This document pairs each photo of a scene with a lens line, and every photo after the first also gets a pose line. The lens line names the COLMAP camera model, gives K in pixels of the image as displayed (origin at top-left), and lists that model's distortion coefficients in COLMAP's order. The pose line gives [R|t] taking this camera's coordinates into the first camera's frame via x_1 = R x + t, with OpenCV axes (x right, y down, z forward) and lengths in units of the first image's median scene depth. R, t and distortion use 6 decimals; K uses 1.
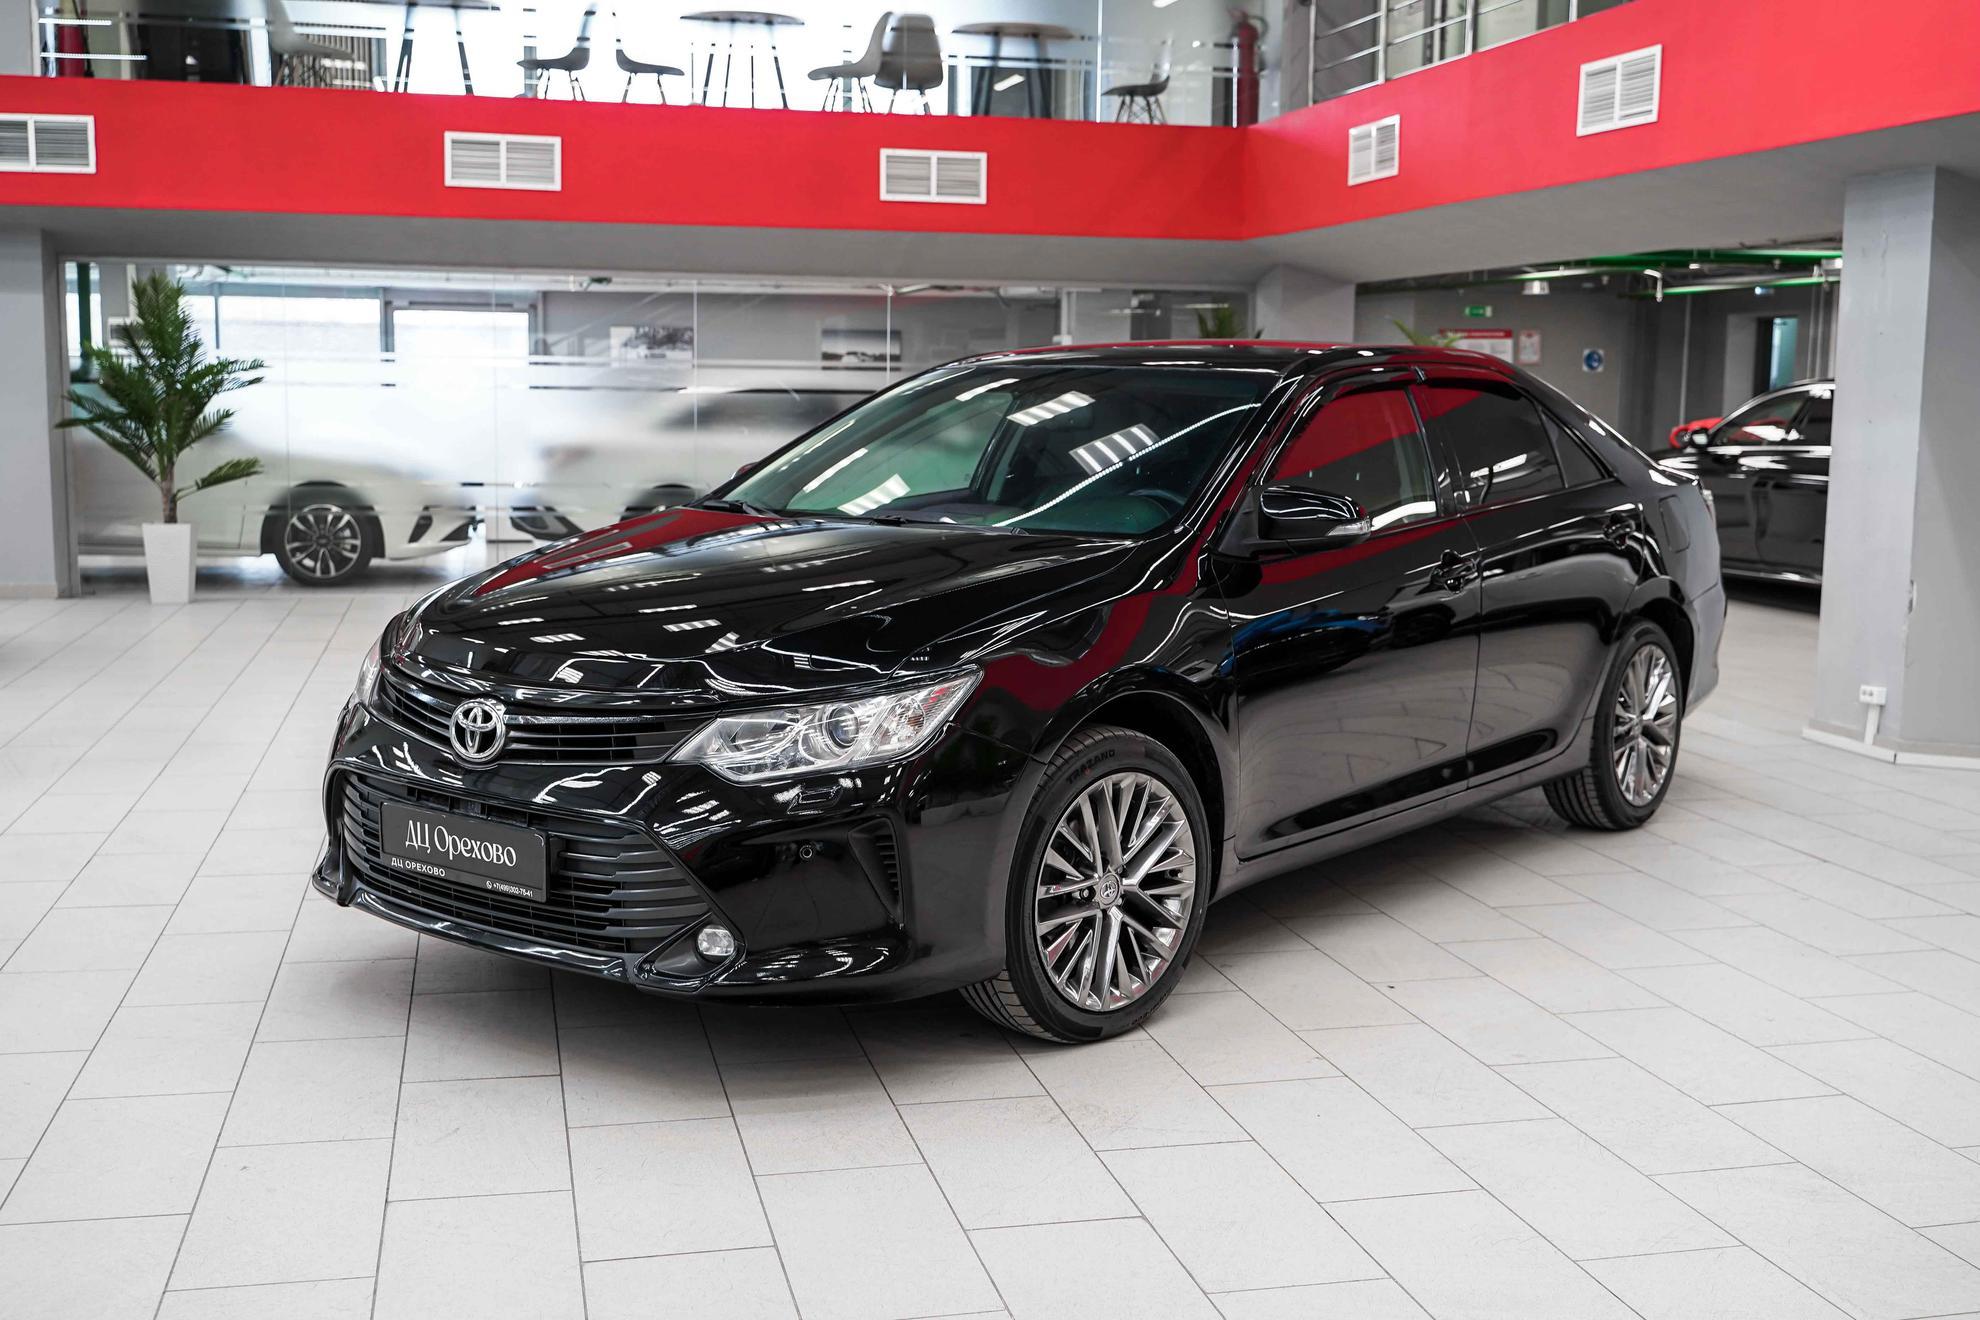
lens RADIAL K [[2111.0, 0, 990.0], [0, 2111.0, 660.0], [0, 0, 1]] dist [0.001996, -0.037436]
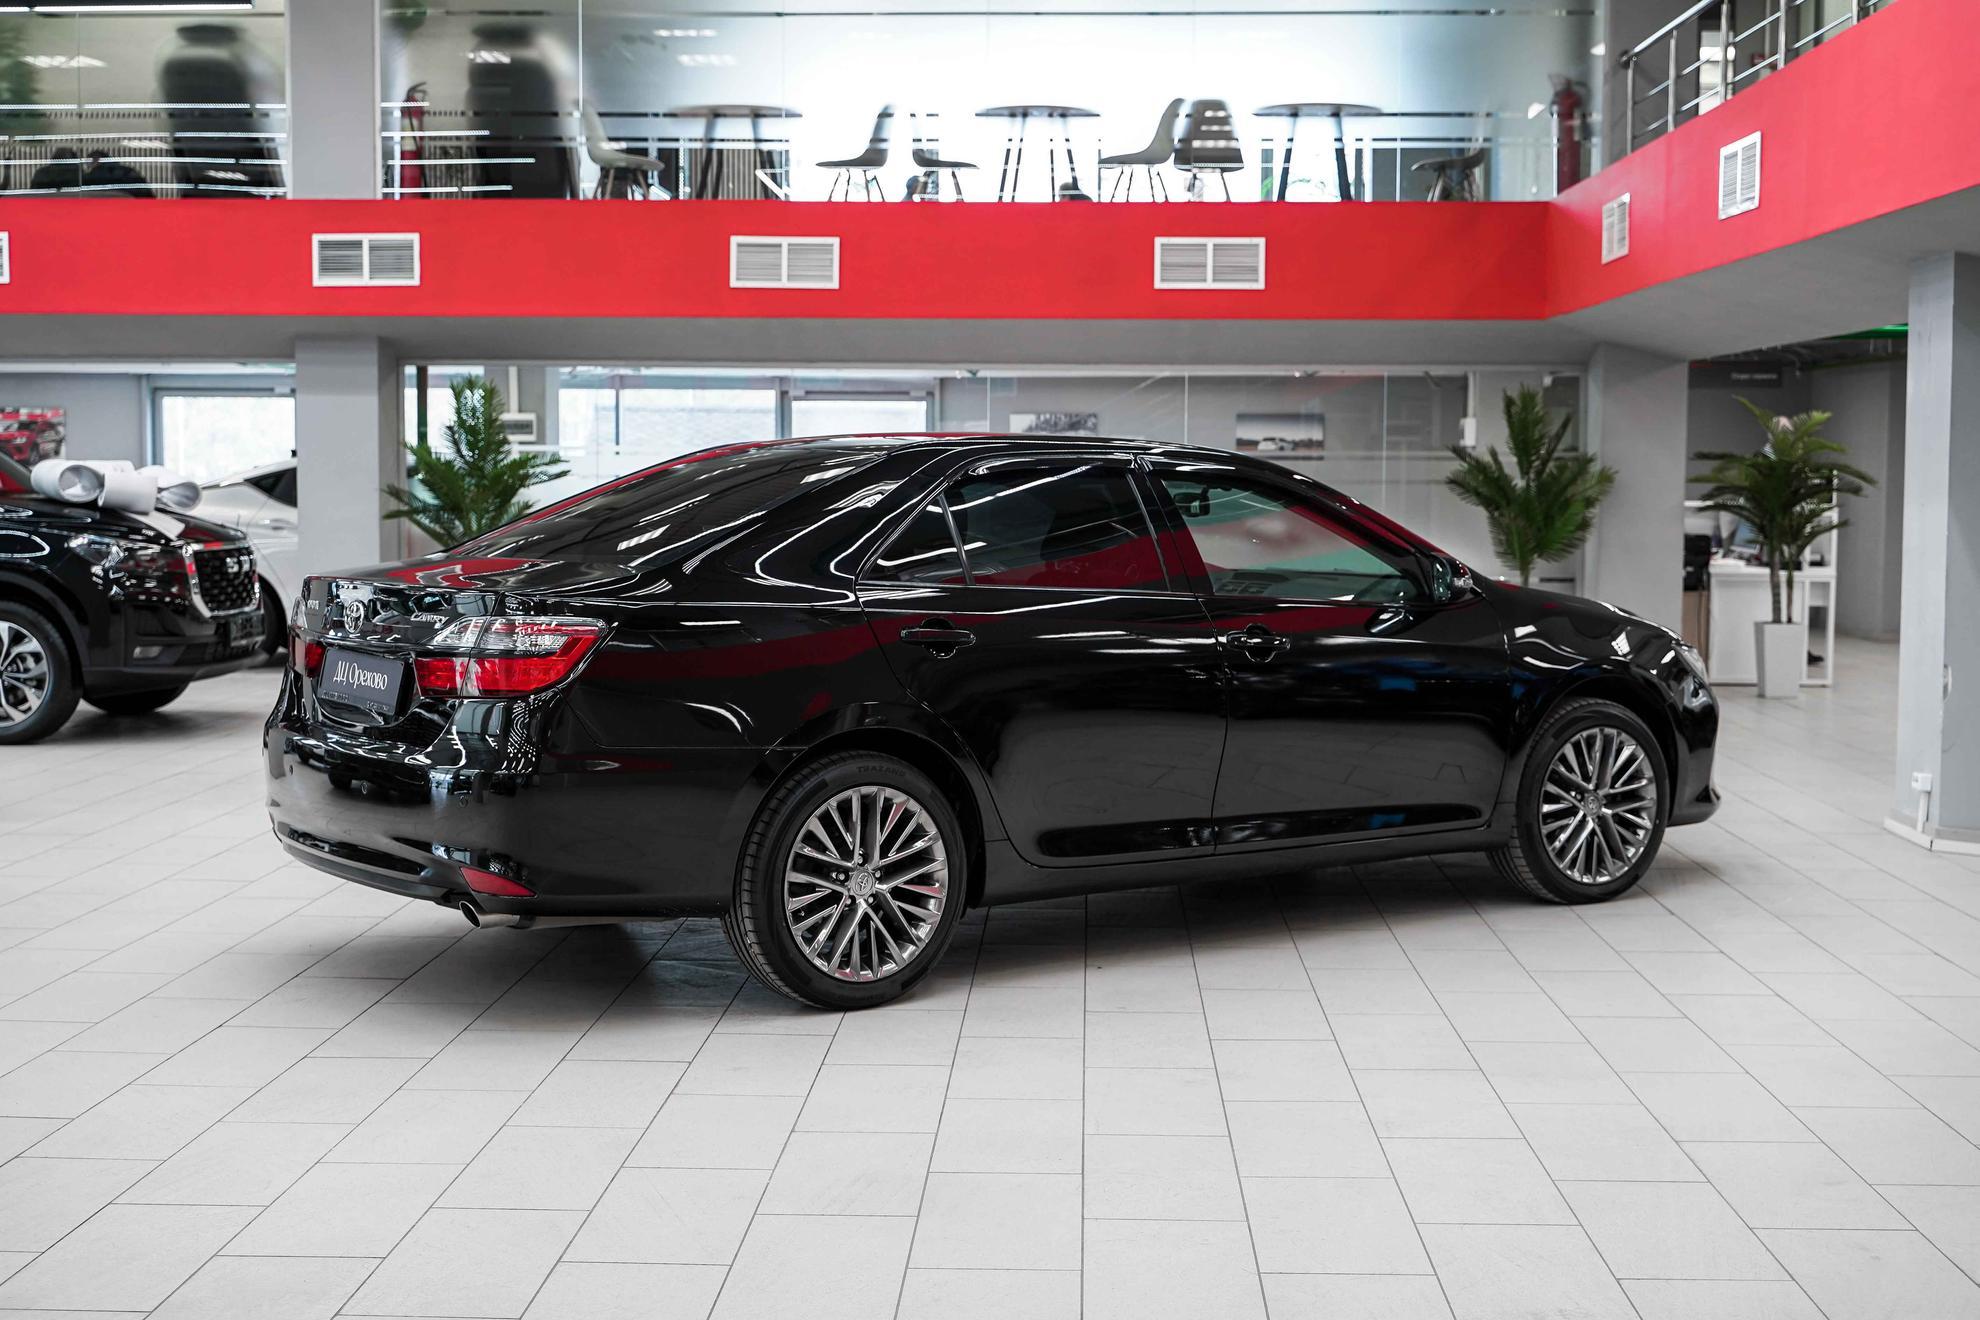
lens RADIAL K [[2559.9, 0, 990.0], [0, 2559.9, 660.0], [0, 0, 1]] dist [-0.012950, -0.031610]
pose [[0.963982, 0.012610, -0.265668, 0.206618], [-0.027681, 0.998208, -0.053060, 0.023197], [0.264523, 0.058503, 0.962603, -0.175847]]
